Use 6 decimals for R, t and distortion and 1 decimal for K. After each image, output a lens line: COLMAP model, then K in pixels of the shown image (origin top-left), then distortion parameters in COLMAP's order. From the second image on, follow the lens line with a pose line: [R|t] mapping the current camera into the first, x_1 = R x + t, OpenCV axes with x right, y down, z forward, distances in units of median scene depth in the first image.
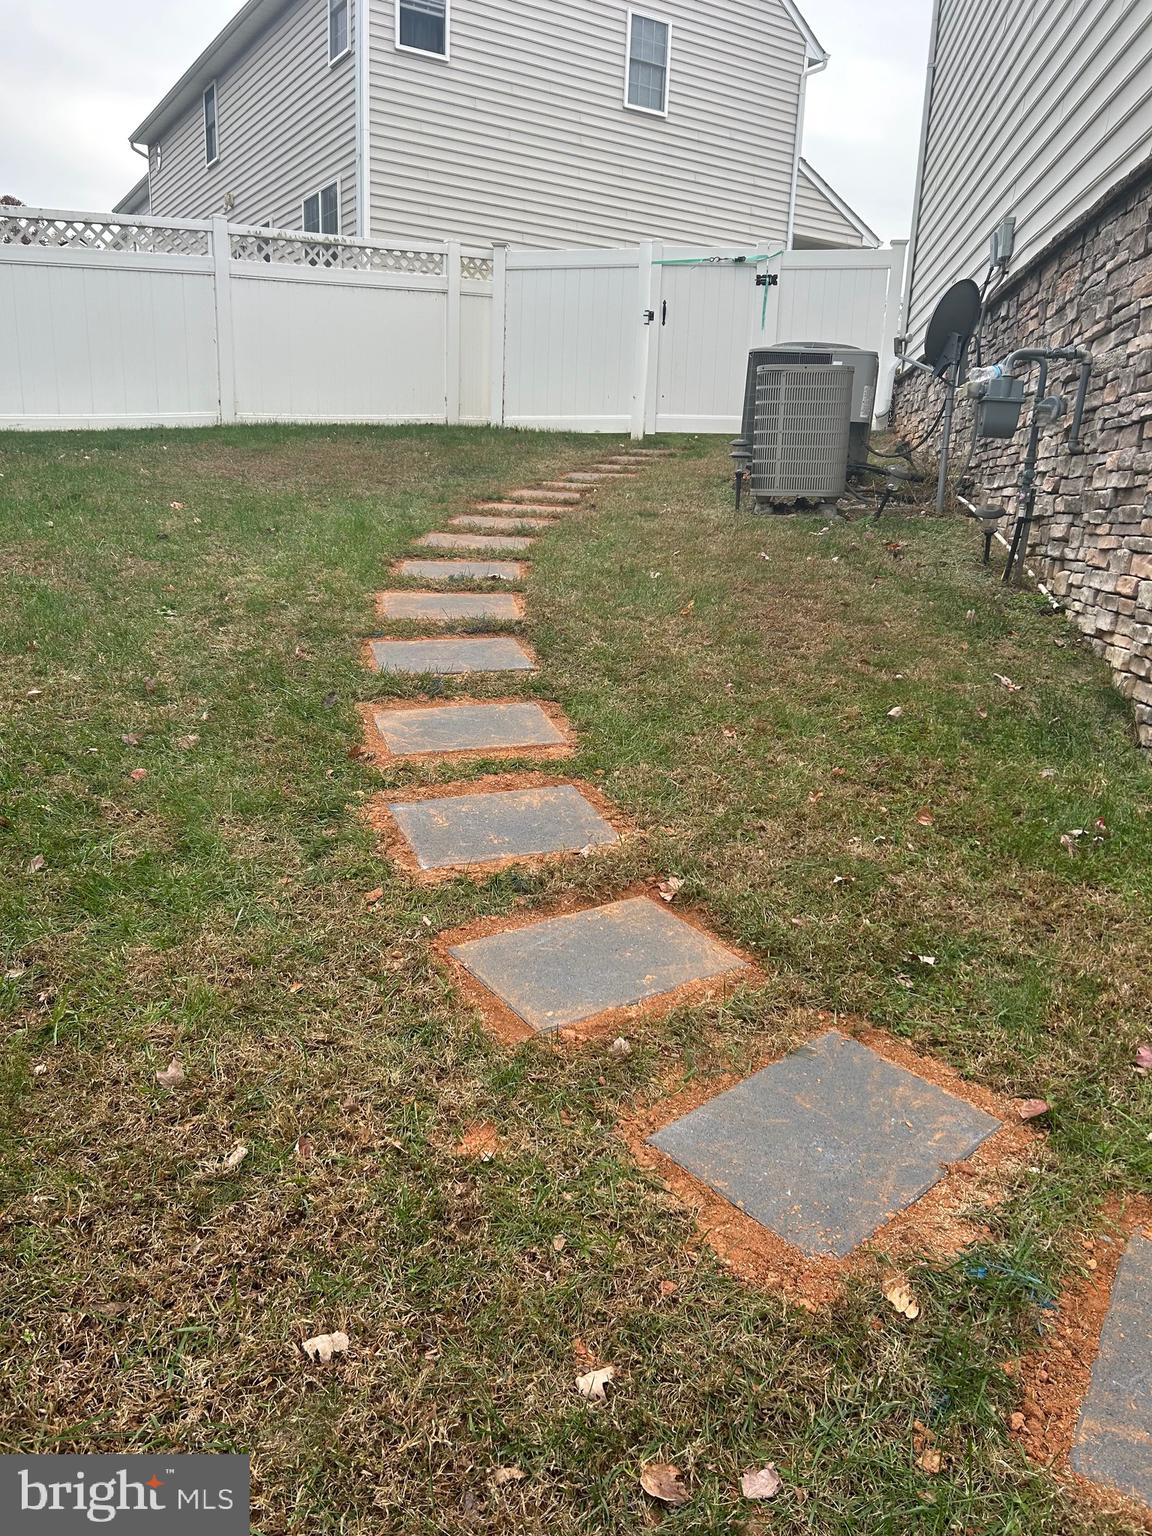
lens RADIAL K [[1147.4, 0, 576.0], [0, 1147.4, 768.0], [0, 0, 1]] dist [0.039835, -0.045592]
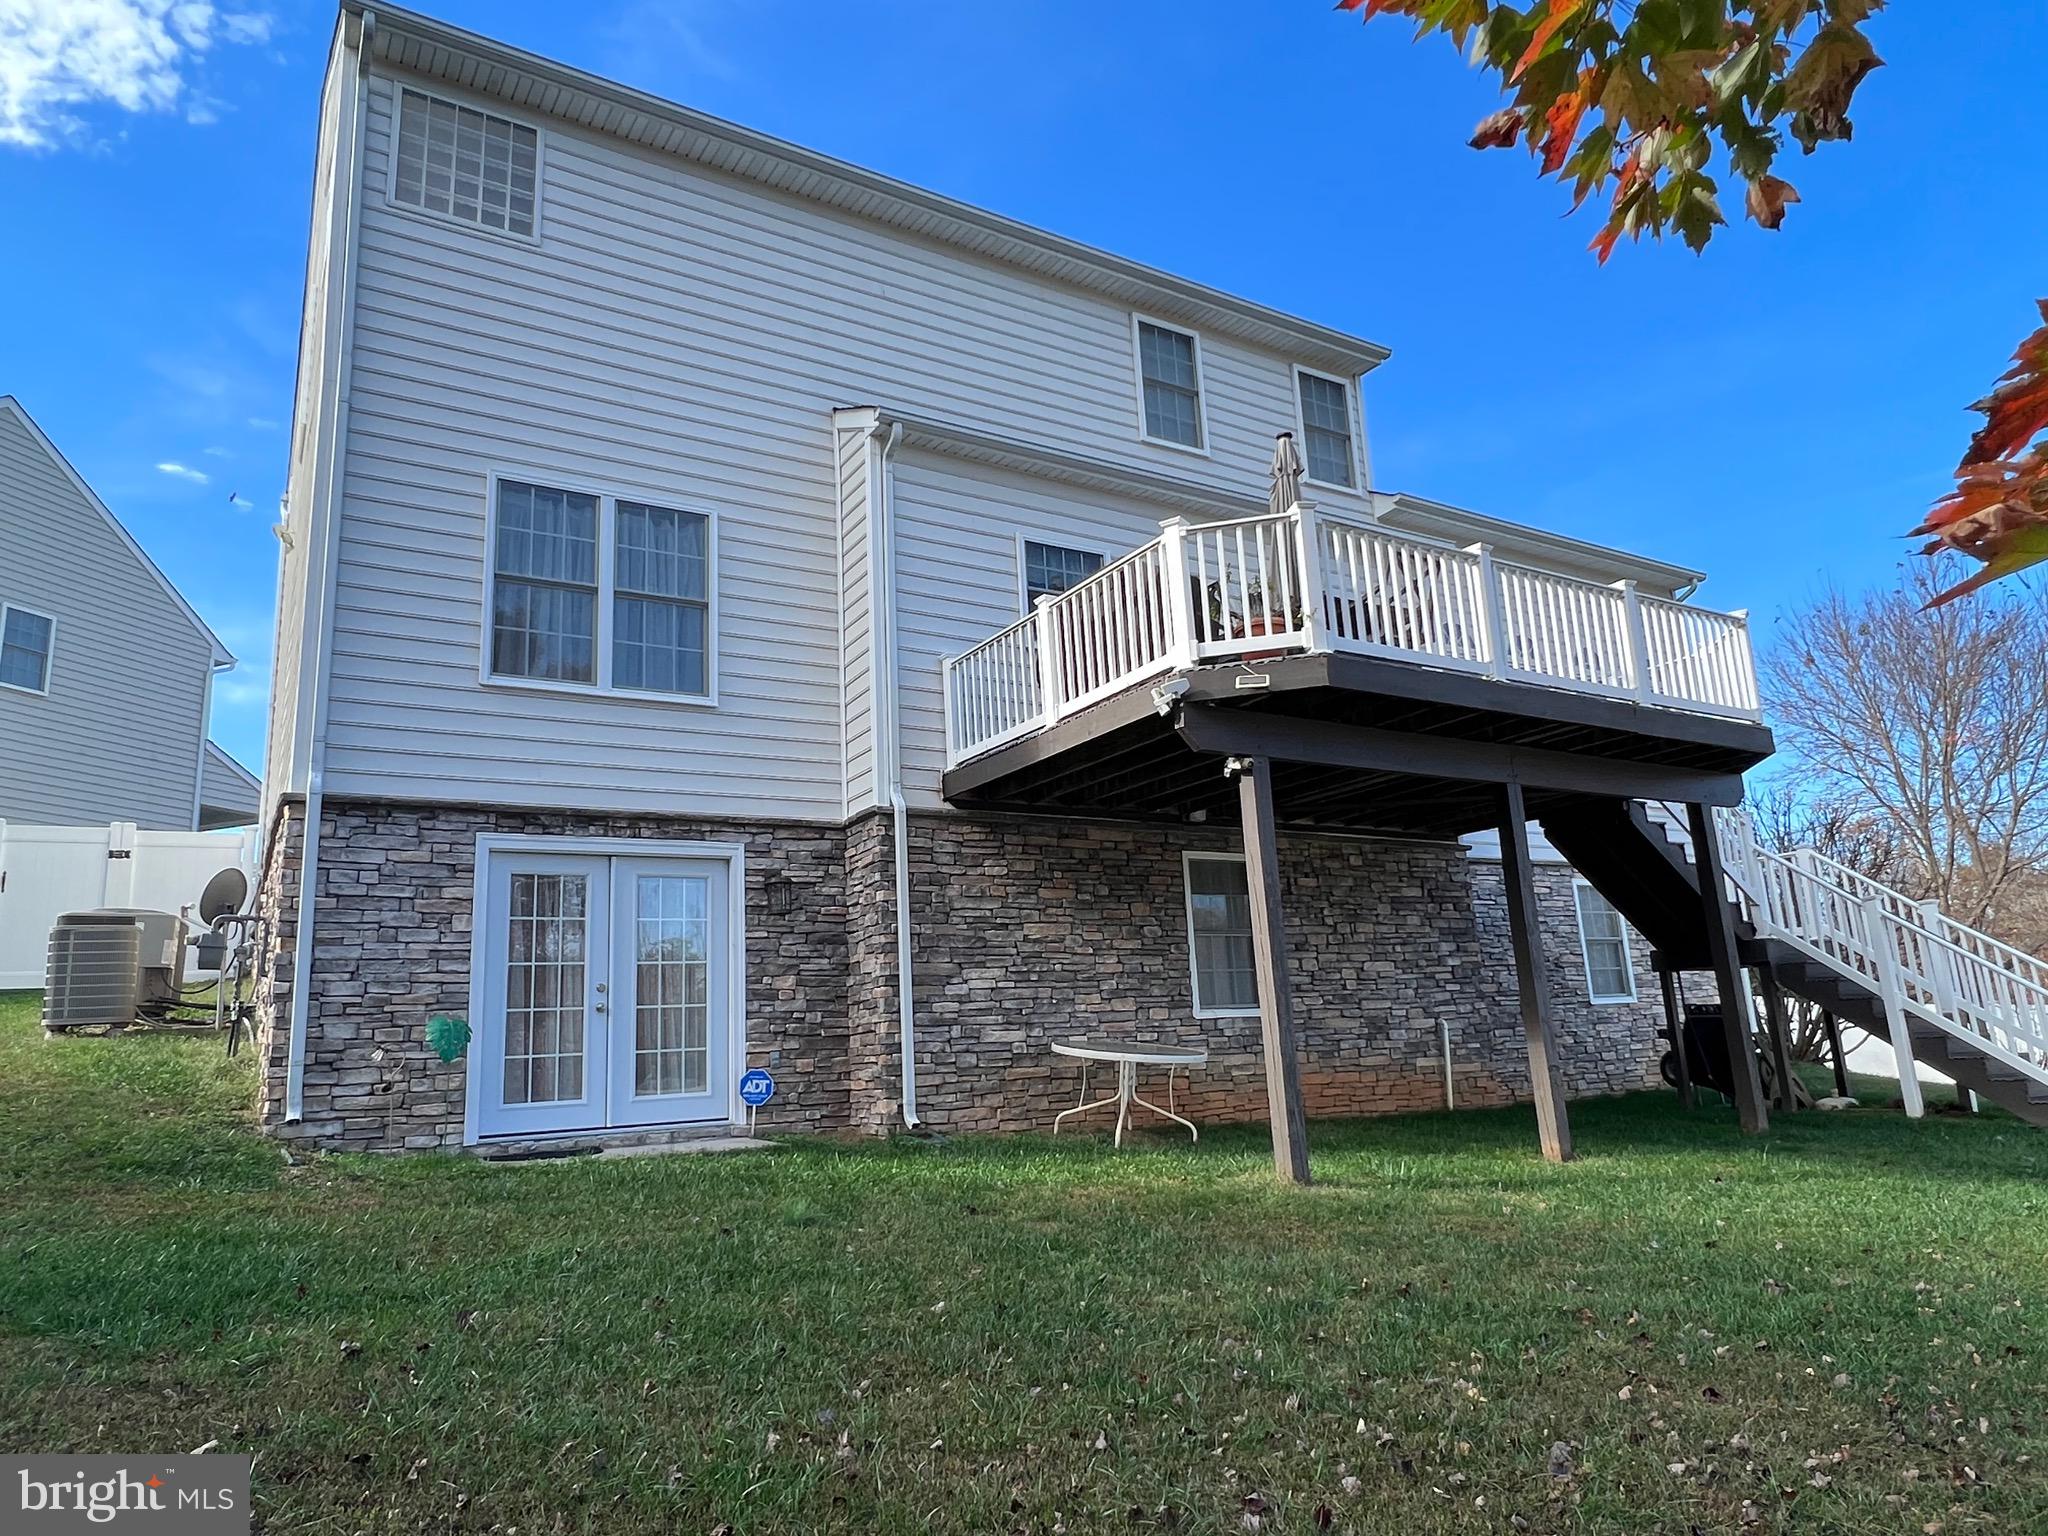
lens RADIAL K [[1239.2, 0, 1011.9], [0, 1239.2, 777.0], [0, 0, 1]] dist [0.005947, 0.000843]
pose [[0.768453, 0.059030, 0.637177, 0.090114], [0.221701, 0.909506, -0.351637, 0.199417], [-0.600274, 0.411479, 0.685826, -0.593716]]
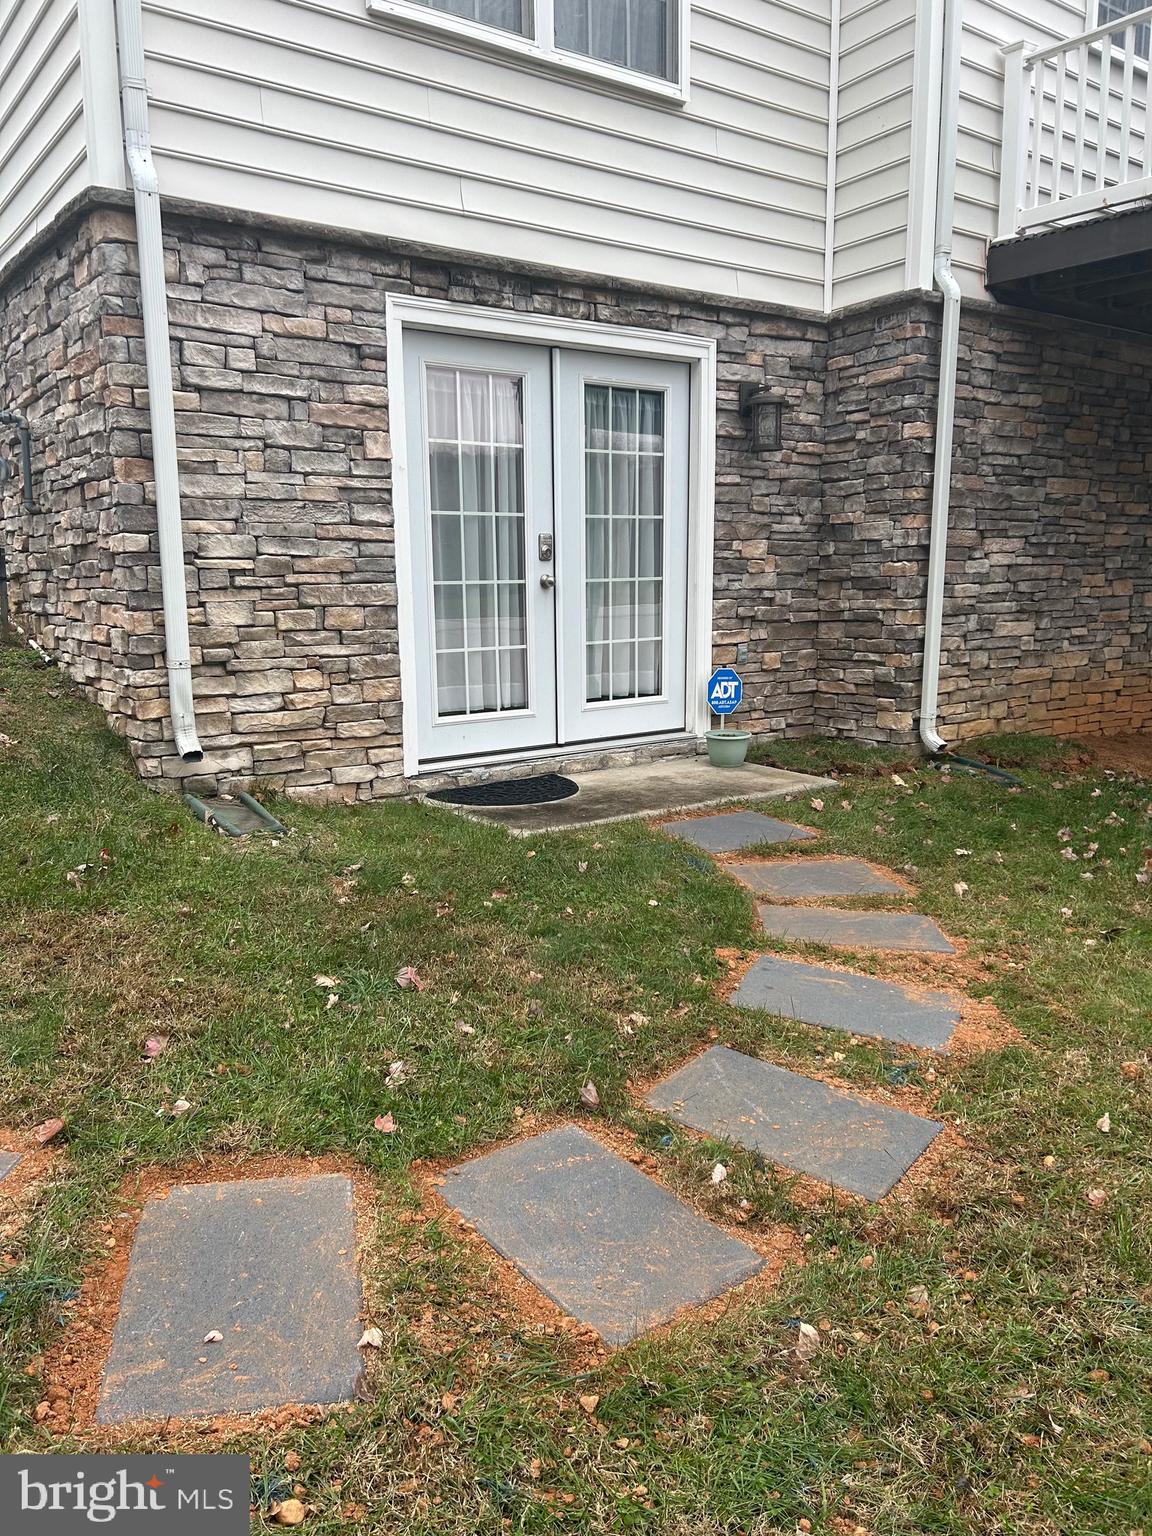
lens RADIAL K [[1147.4, 0, 576.0], [0, 1147.4, 768.0], [0, 0, 1]] dist [0.039835, -0.045592]
pose [[0.713050, -0.166988, 0.680937, 0.038489], [0.198876, 0.979504, 0.031950, 0.017279], [-0.672315, 0.112640, 0.731645, -0.067082]]
